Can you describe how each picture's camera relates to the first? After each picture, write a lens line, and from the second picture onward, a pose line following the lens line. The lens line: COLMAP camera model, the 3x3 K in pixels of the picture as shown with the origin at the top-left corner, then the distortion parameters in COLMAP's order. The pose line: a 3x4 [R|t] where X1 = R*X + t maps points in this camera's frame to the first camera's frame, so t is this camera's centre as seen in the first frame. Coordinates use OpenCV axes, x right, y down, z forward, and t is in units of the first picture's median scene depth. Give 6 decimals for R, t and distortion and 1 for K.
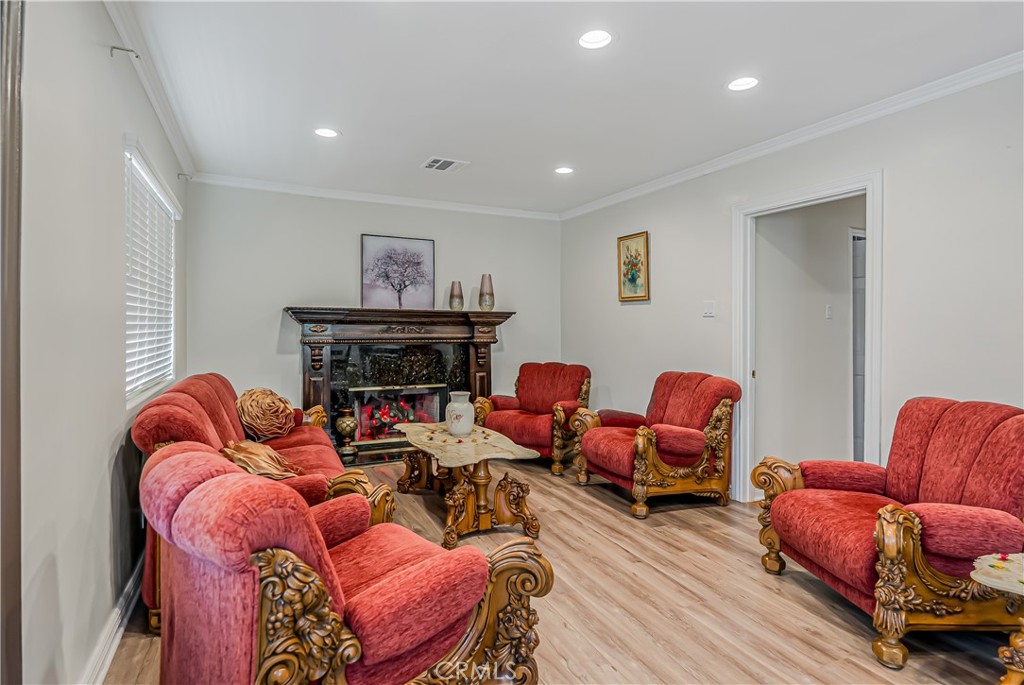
lens RADIAL K [[531.1, 0, 511.3], [0, 531.1, 338.3], [0, 0, 1]] dist [-0.002642, -0.000556]
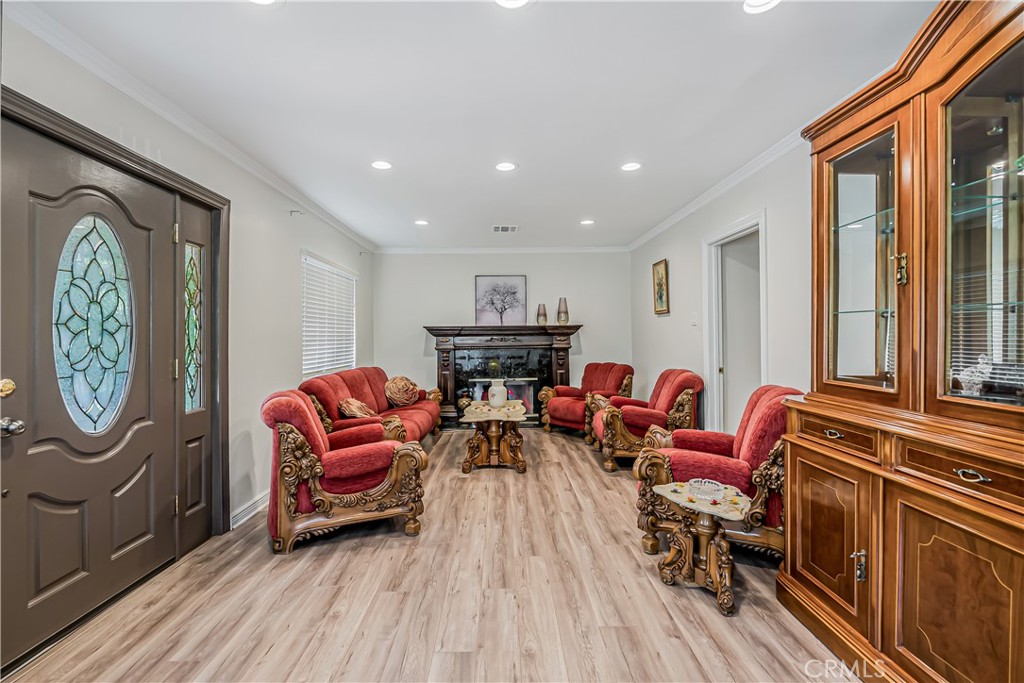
lens RADIAL K [[463.8, 0, 512.9], [0, 463.8, 341.5], [0, 0, 1]] dist [-0.003360, 0.000911]
pose [[0.916147, -0.015482, -0.400543, 0.338614], [0.010876, 0.999846, -0.013771, 0.006676], [0.400695, 0.008260, 0.916174, -0.150569]]
